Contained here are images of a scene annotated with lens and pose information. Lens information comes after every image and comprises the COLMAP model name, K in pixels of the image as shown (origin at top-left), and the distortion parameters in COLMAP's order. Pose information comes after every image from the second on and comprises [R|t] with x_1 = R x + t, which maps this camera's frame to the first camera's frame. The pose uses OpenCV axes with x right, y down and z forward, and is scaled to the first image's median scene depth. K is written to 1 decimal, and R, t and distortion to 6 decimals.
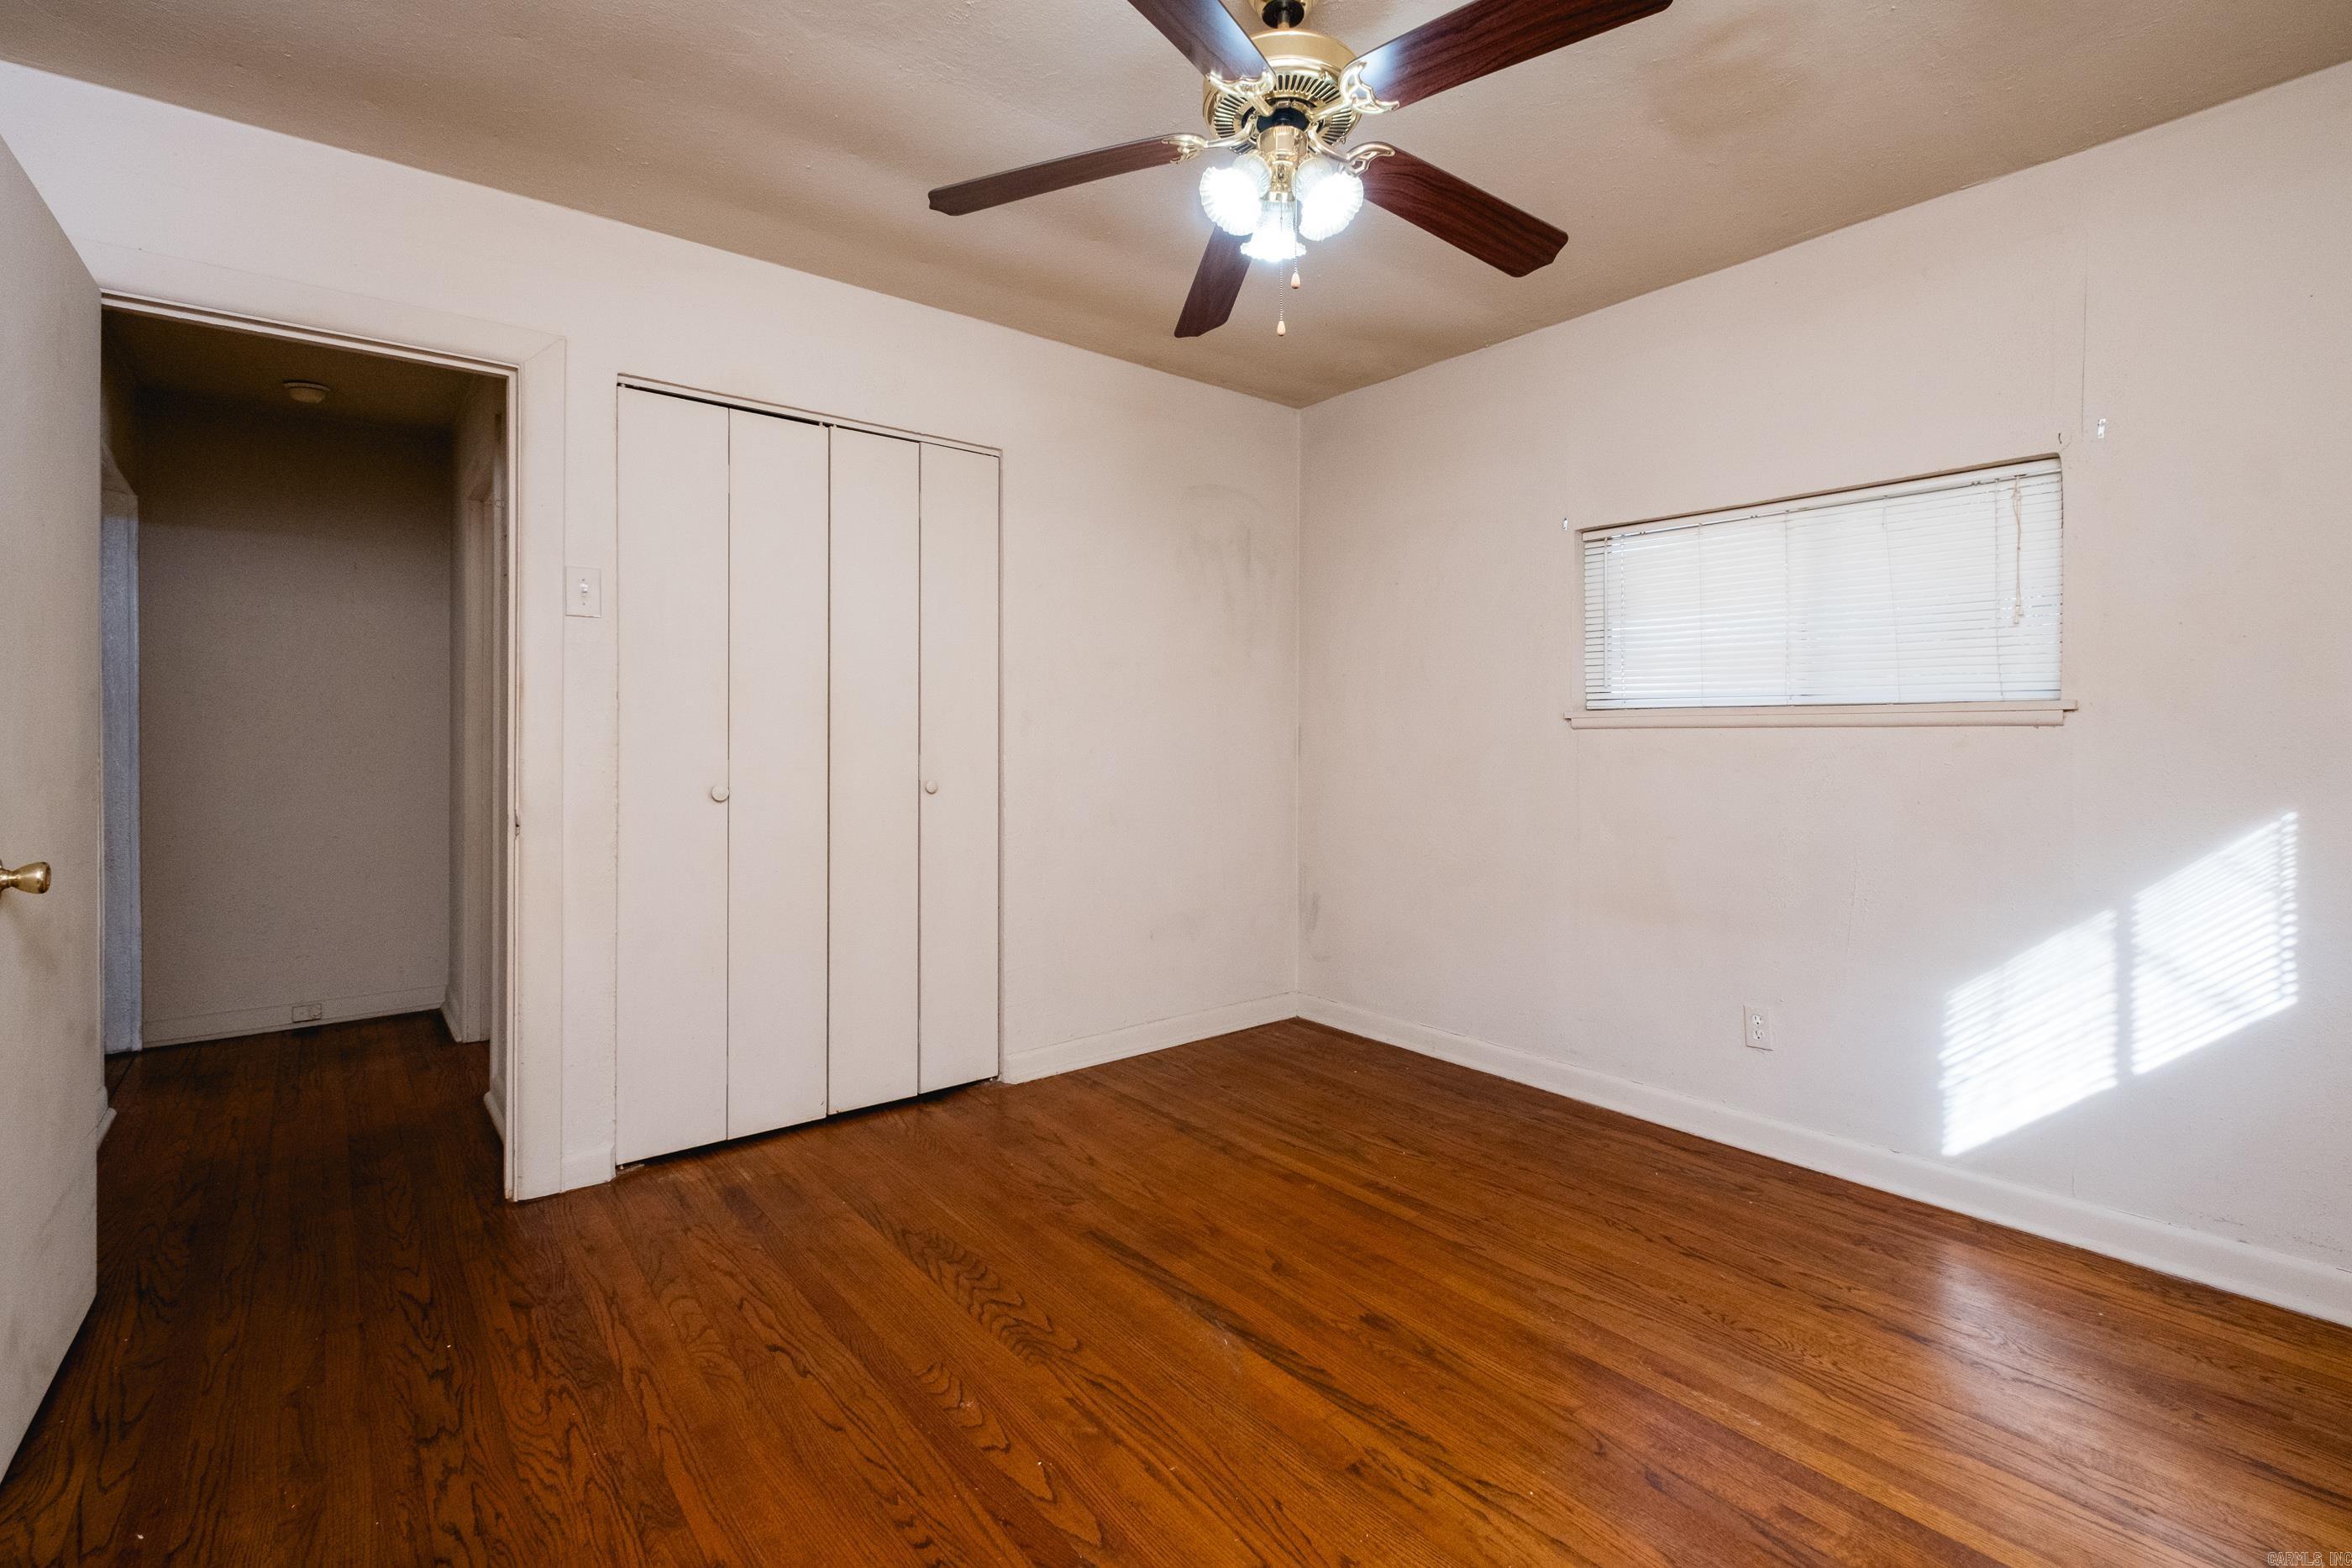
lens RADIAL K [[1058.5, 0, 1172.3], [0, 1058.5, 734.7], [0, 0, 1]] dist [0.003597, -0.000204]
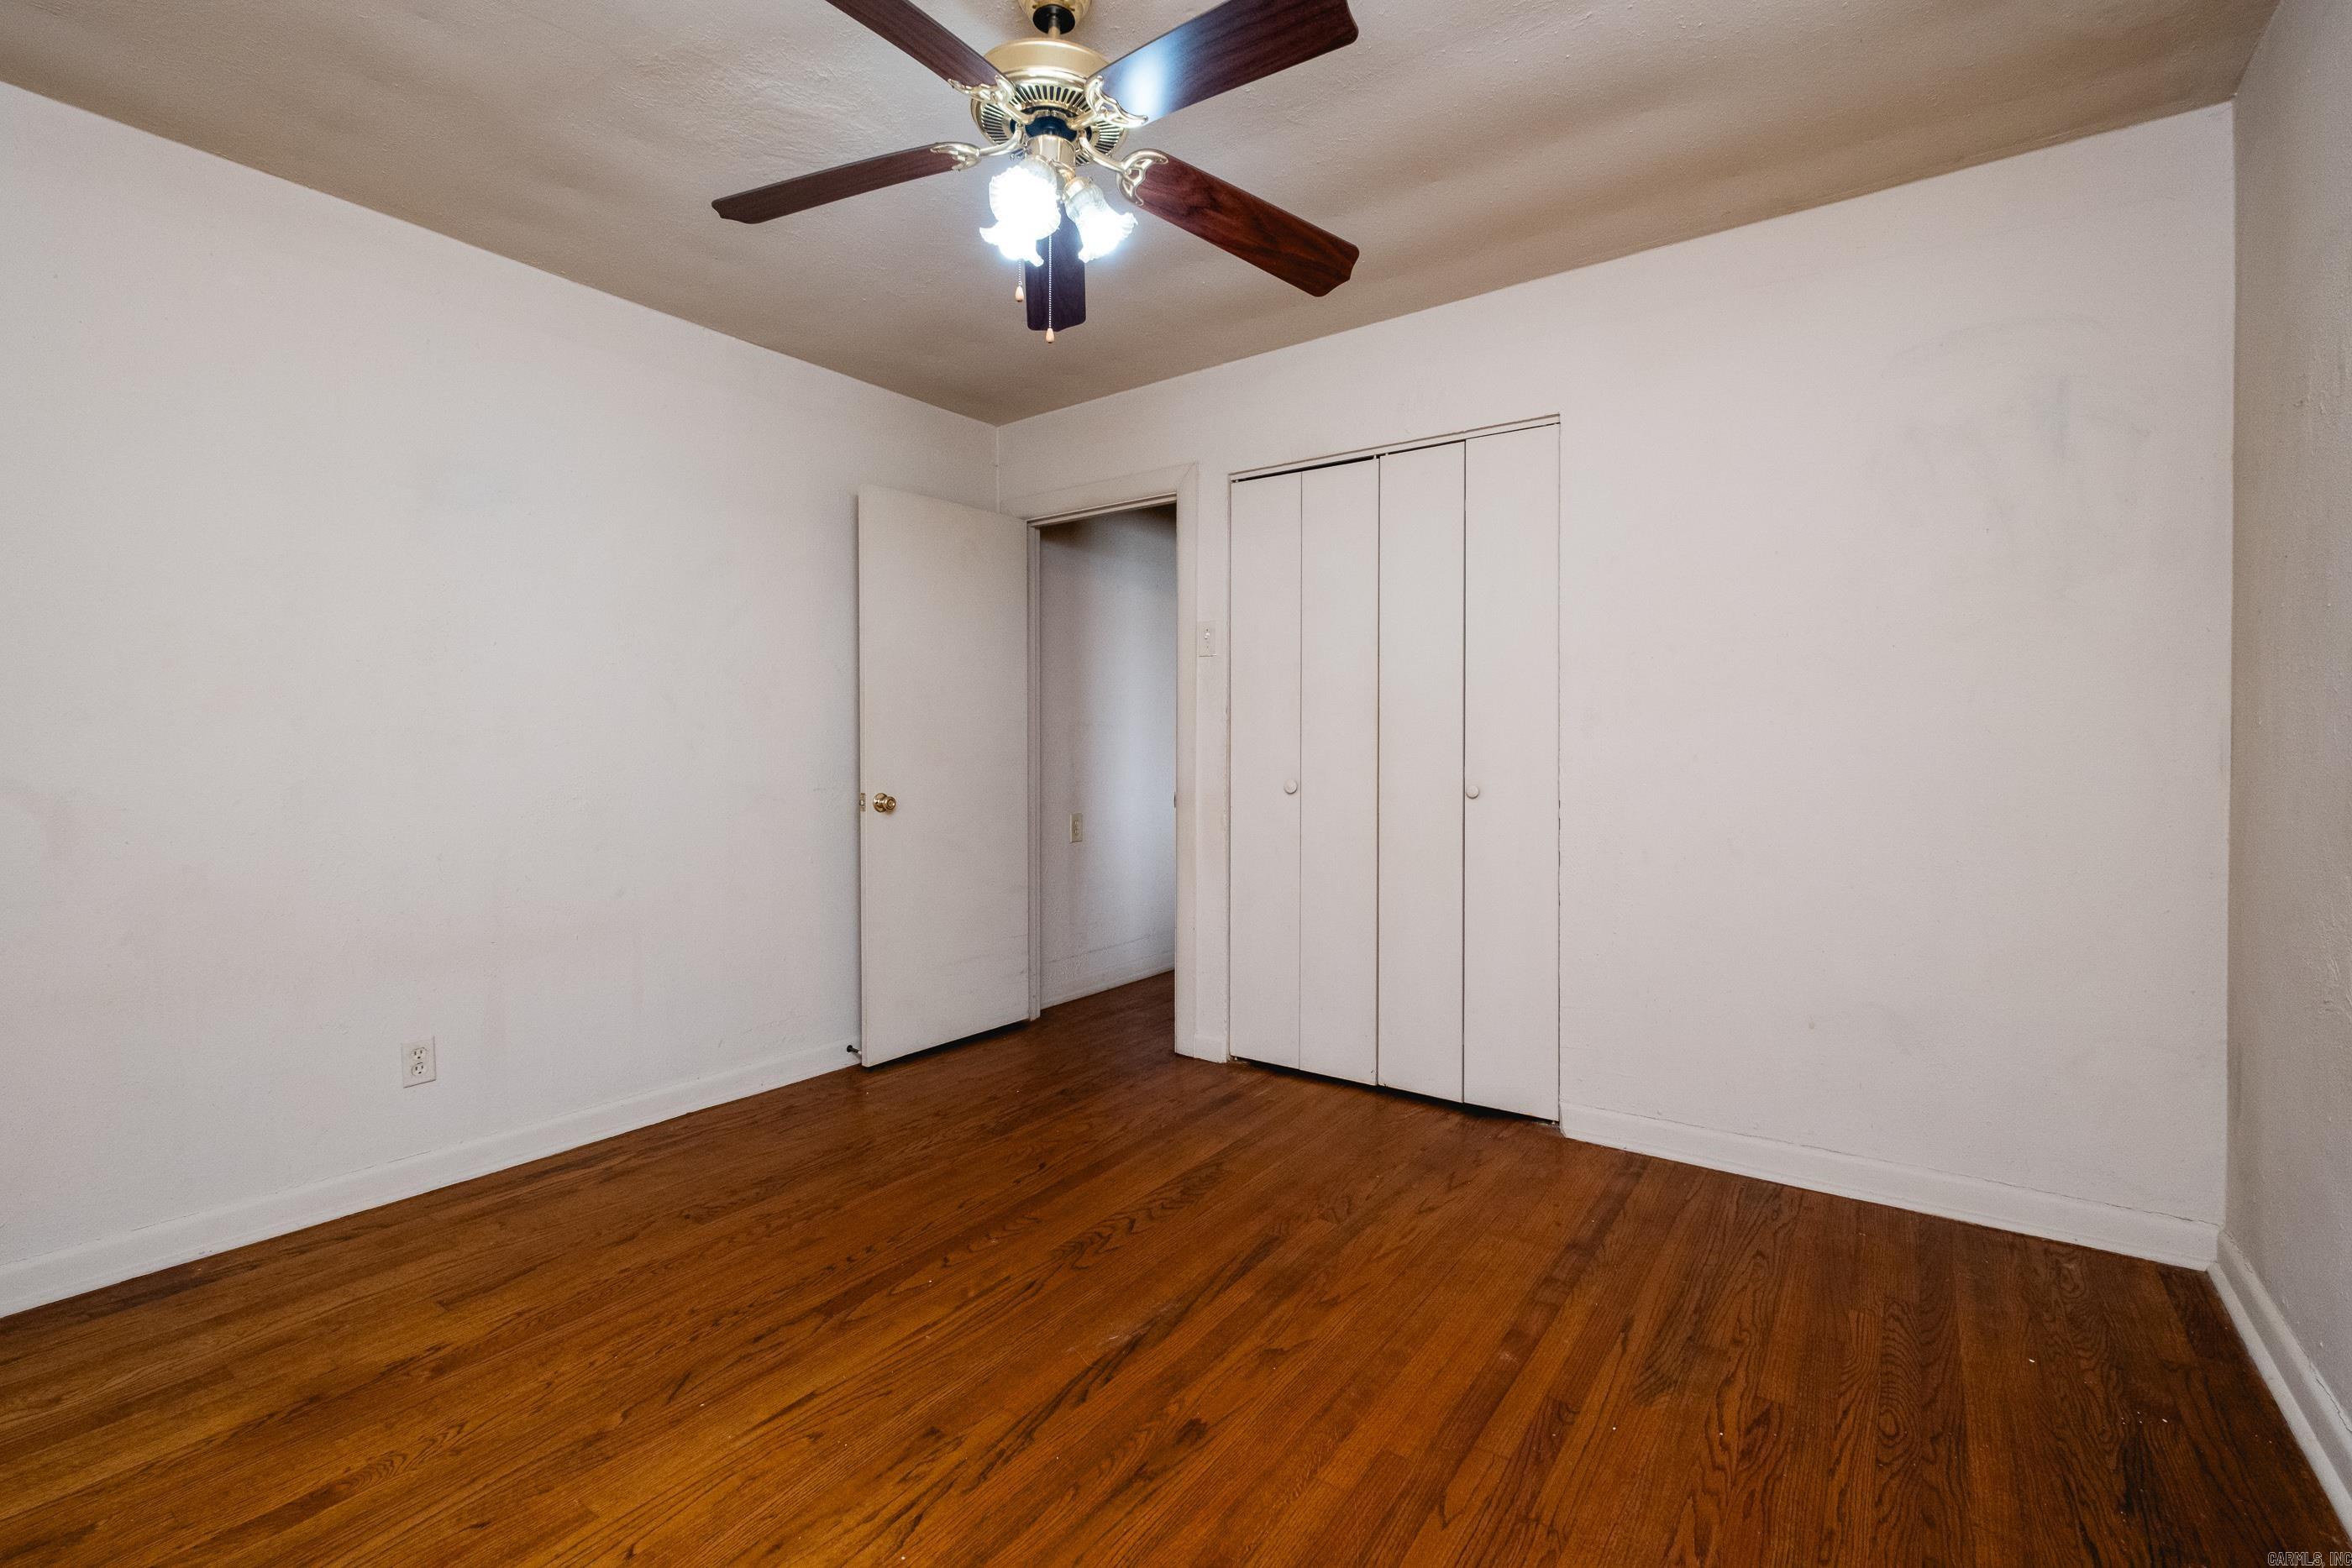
lens RADIAL K [[1032.9, 0, 1162.0], [0, 1032.9, 775.3], [0, 0, 1]] dist [0.002370, -0.000879]
pose [[0.257650, 0.029541, -0.965787, 0.780050], [0.005258, 0.999475, 0.031974, 0.004157], [0.966224, -0.013316, 0.257360, 0.623323]]
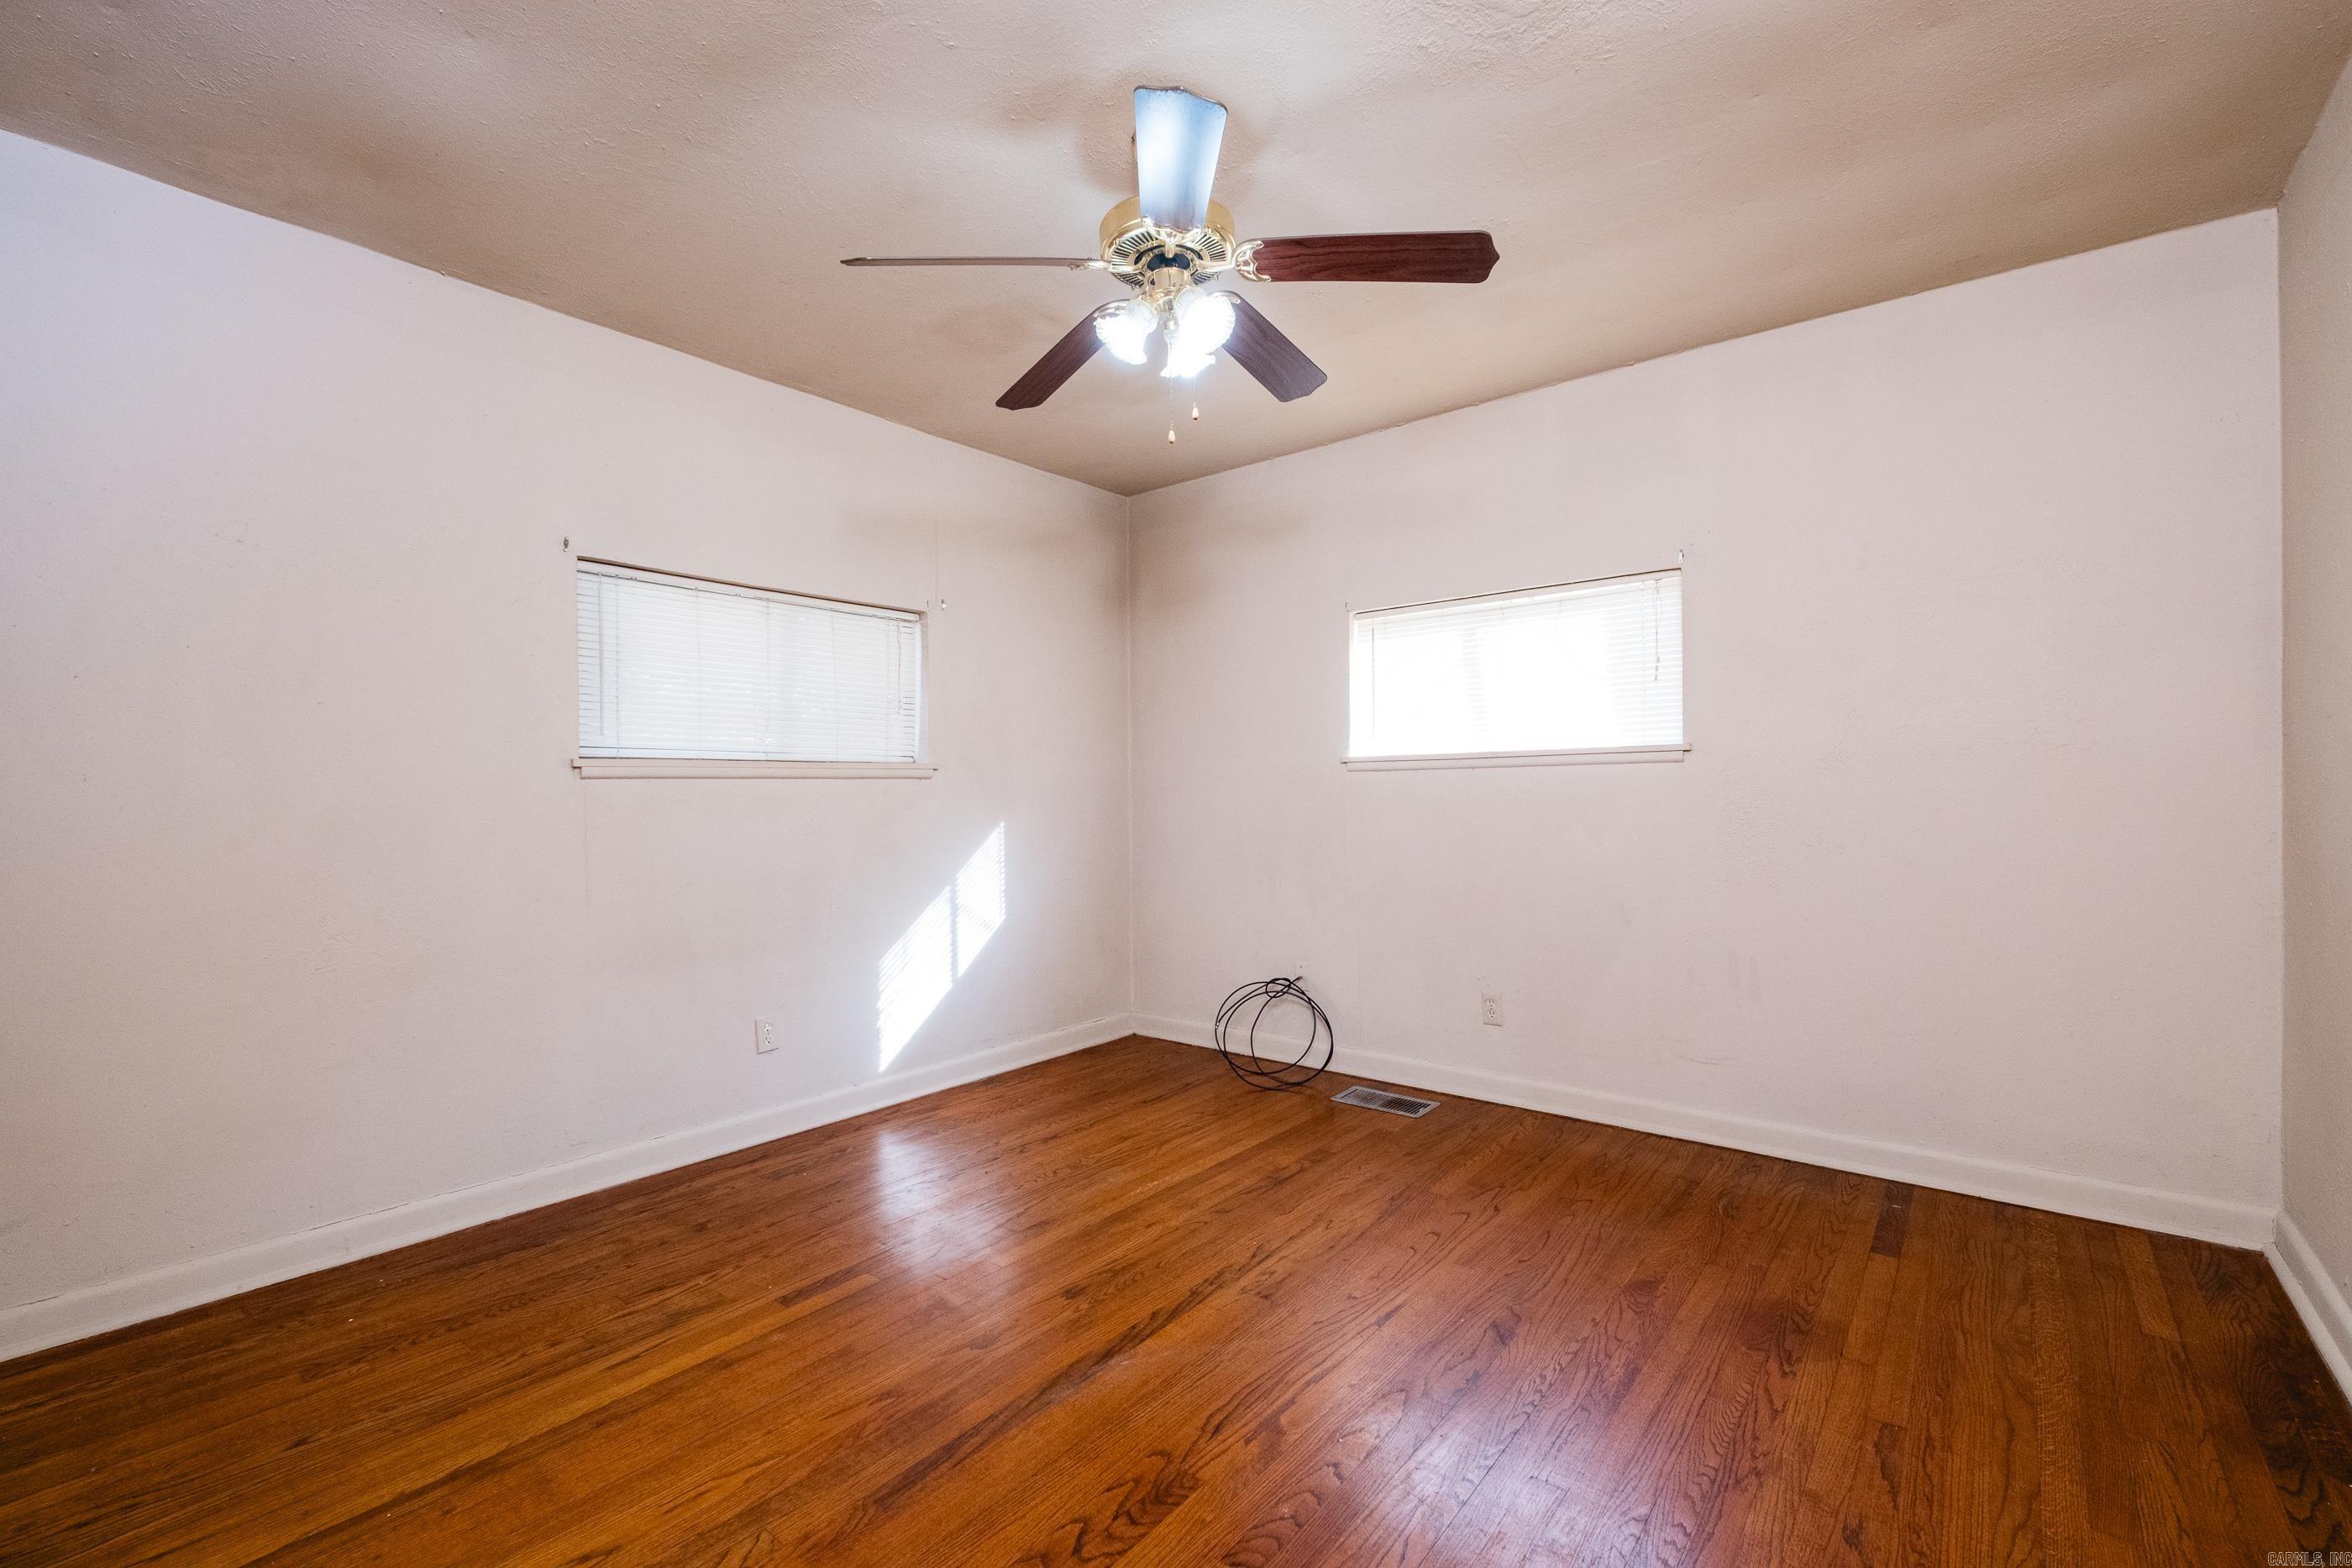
lens RADIAL K [[1008.0, 0, 1181.2], [0, 1008.0, 781.9], [0, 0, 1]] dist [0.000411, -0.000985]
pose [[-0.214012, 0.004441, 0.976821, -0.728292], [0.006333, 0.999975, -0.003159, 0.003966], [-0.976811, 0.005510, -0.214034, 0.902264]]
